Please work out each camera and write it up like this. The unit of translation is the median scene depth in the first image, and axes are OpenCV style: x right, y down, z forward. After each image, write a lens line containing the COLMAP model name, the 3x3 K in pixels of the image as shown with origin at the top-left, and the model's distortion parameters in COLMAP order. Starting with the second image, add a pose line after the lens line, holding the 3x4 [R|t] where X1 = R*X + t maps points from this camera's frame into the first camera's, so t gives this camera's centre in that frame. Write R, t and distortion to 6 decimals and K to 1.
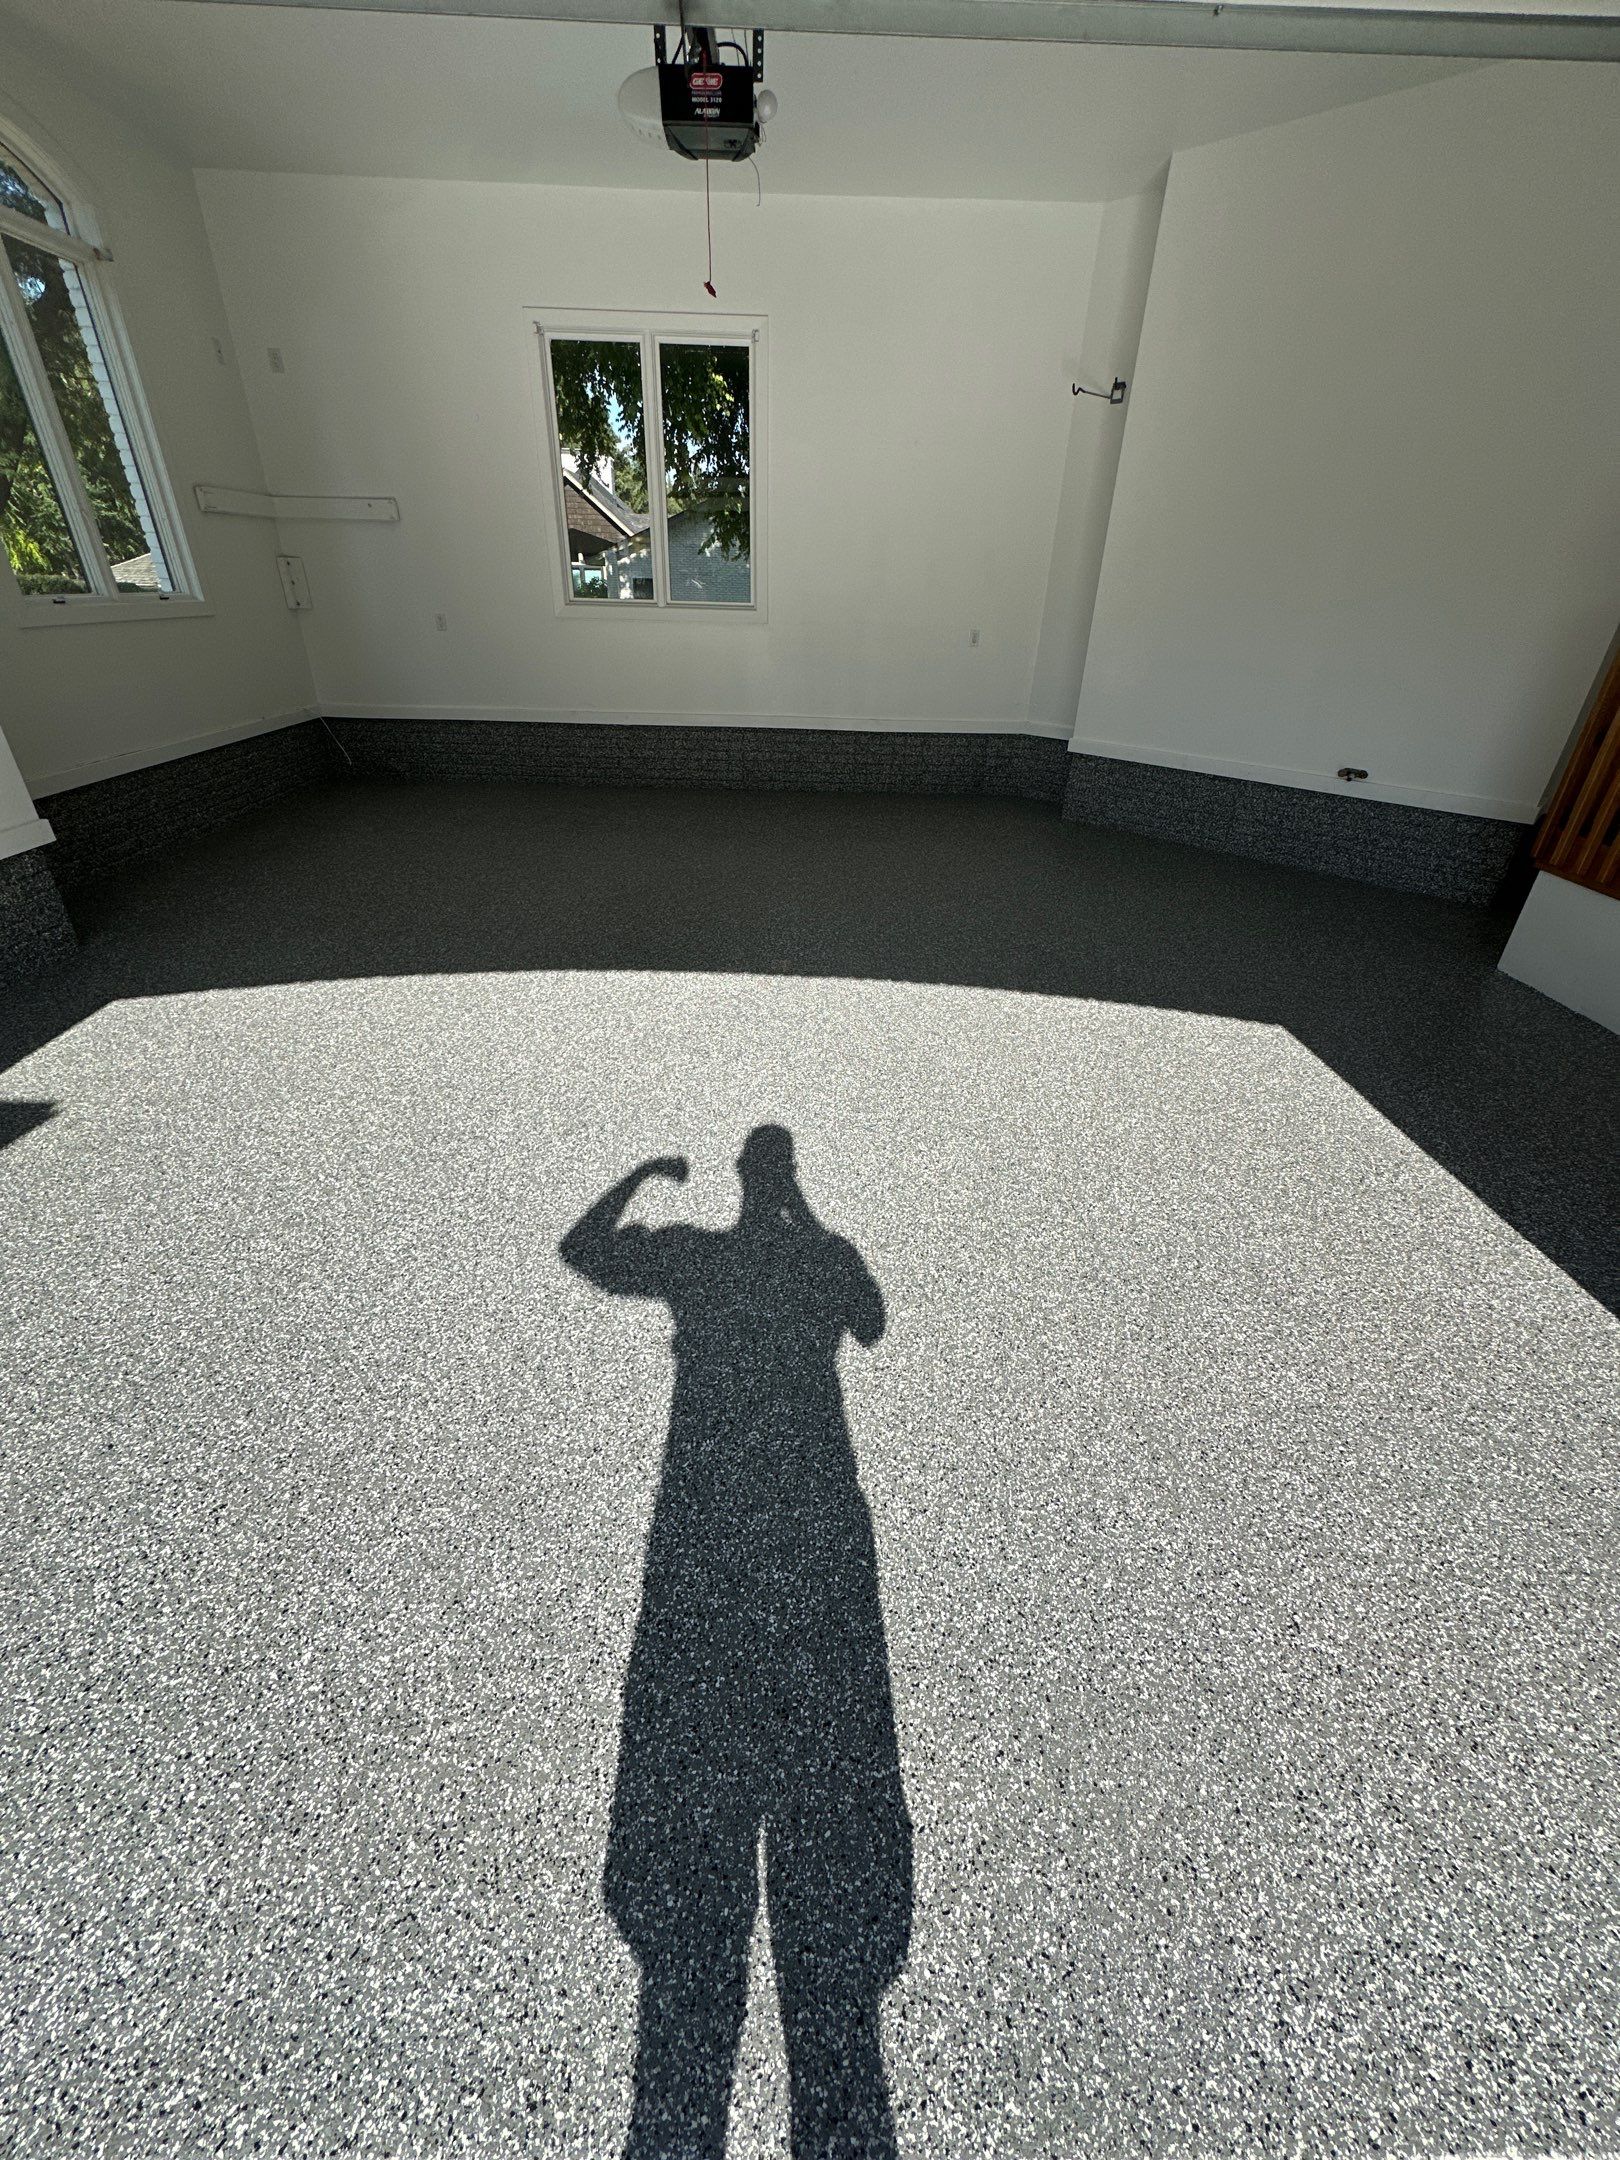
lens RADIAL K [[882.0, 0, 810.0], [0, 882.0, 1080.0], [0, 0, 1]] dist [-0.020171, 0.006104]
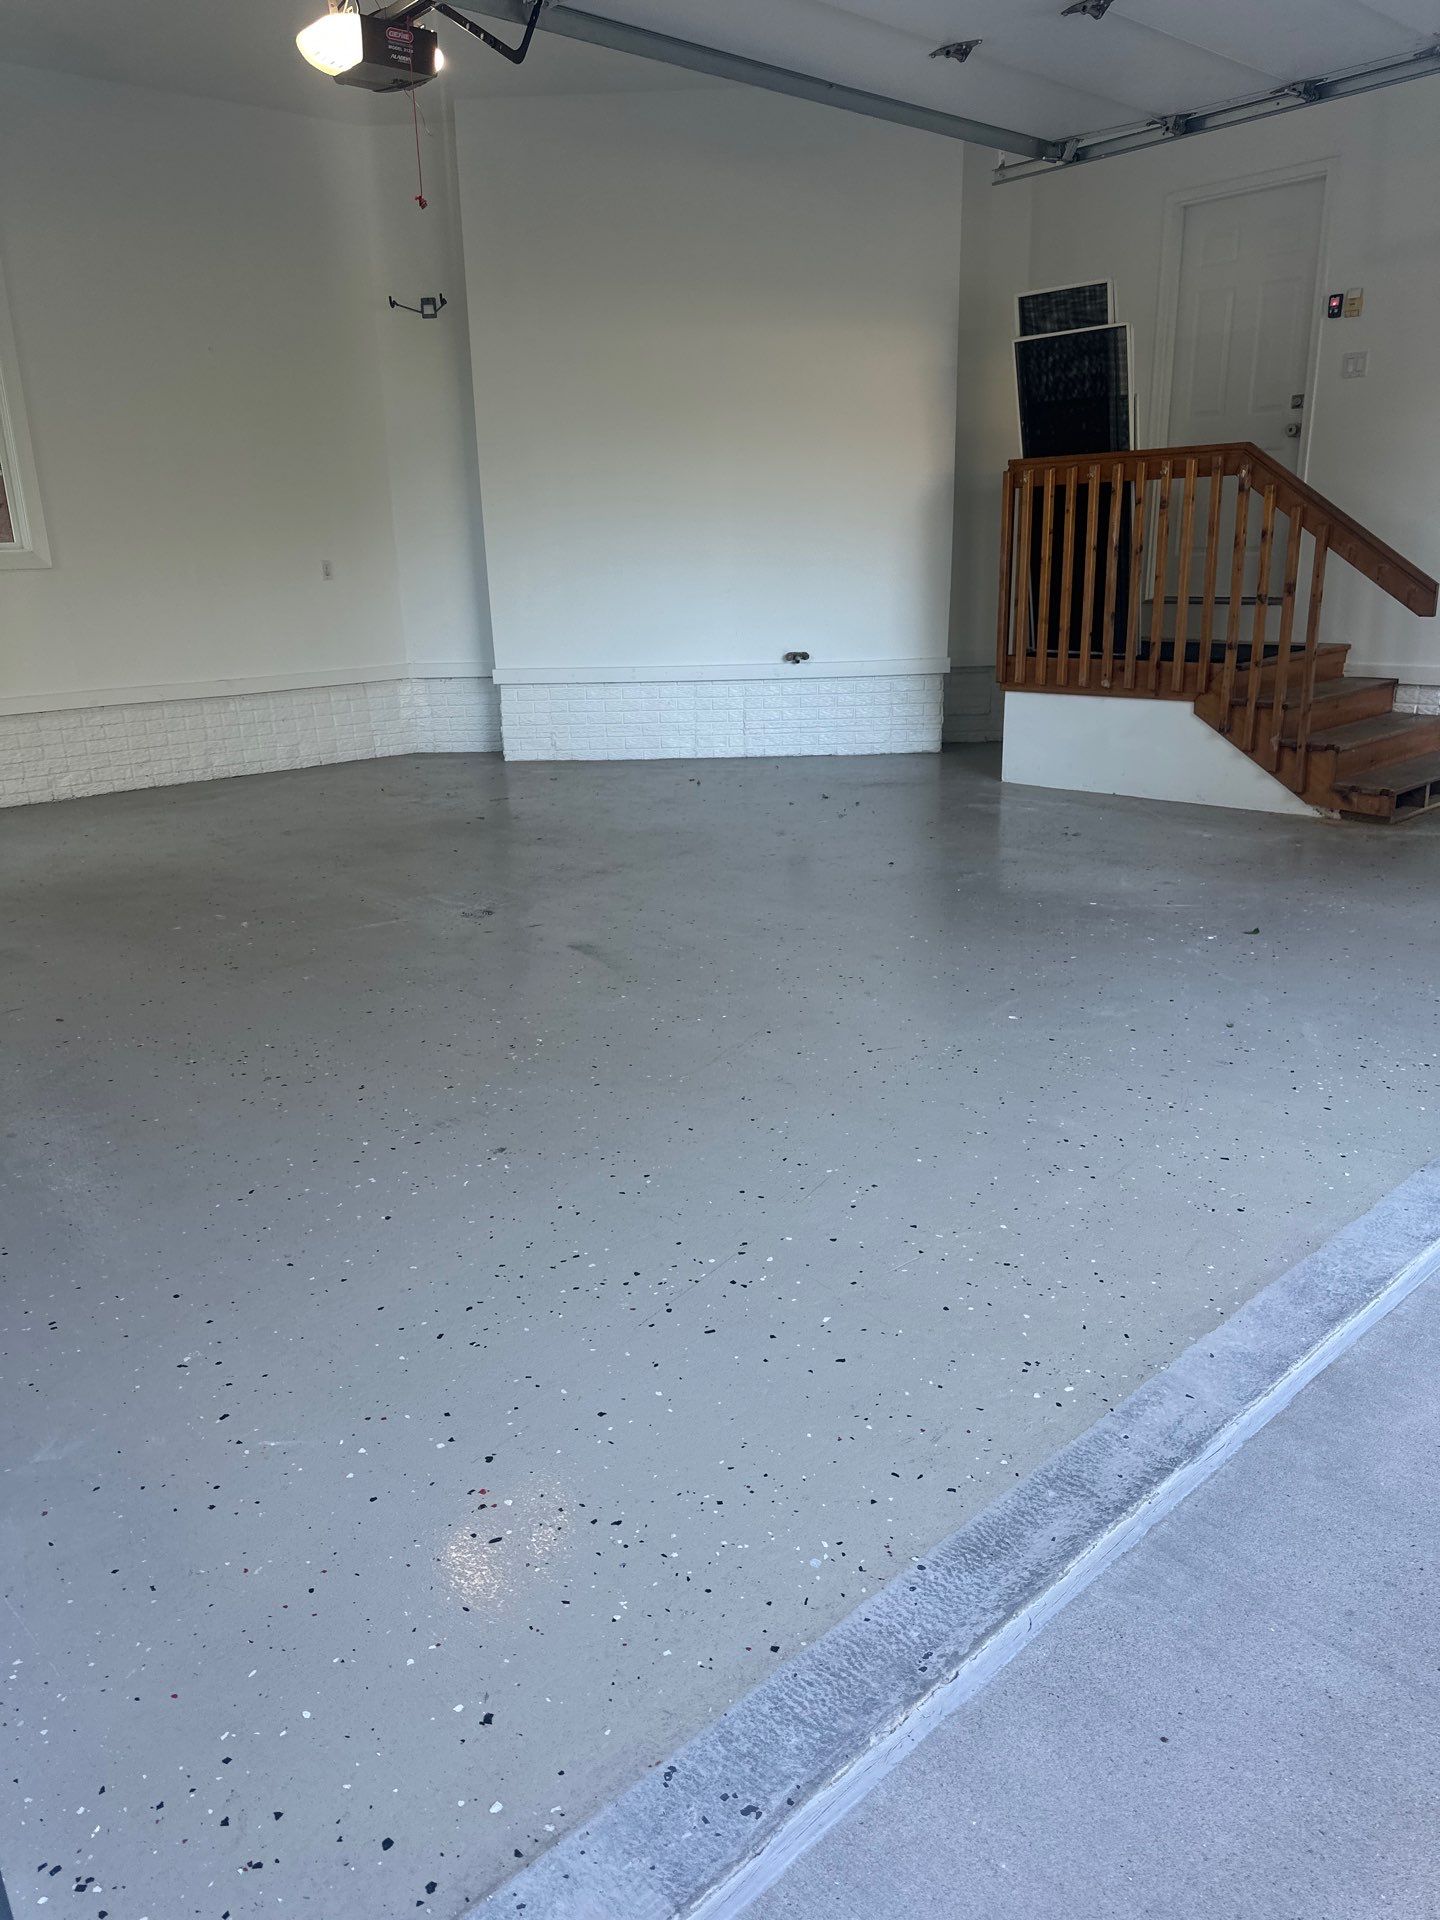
lens RADIAL K [[1414.6, 0, 727.4], [0, 1414.6, 928.6], [0, 0, 1]] dist [0.086427, -0.089298]
pose [[0.726261, -0.221757, 0.650668, -0.746794], [0.378528, 0.919119, -0.109256, 0.118077], [-0.573813, 0.325644, 0.751462, -0.124284]]
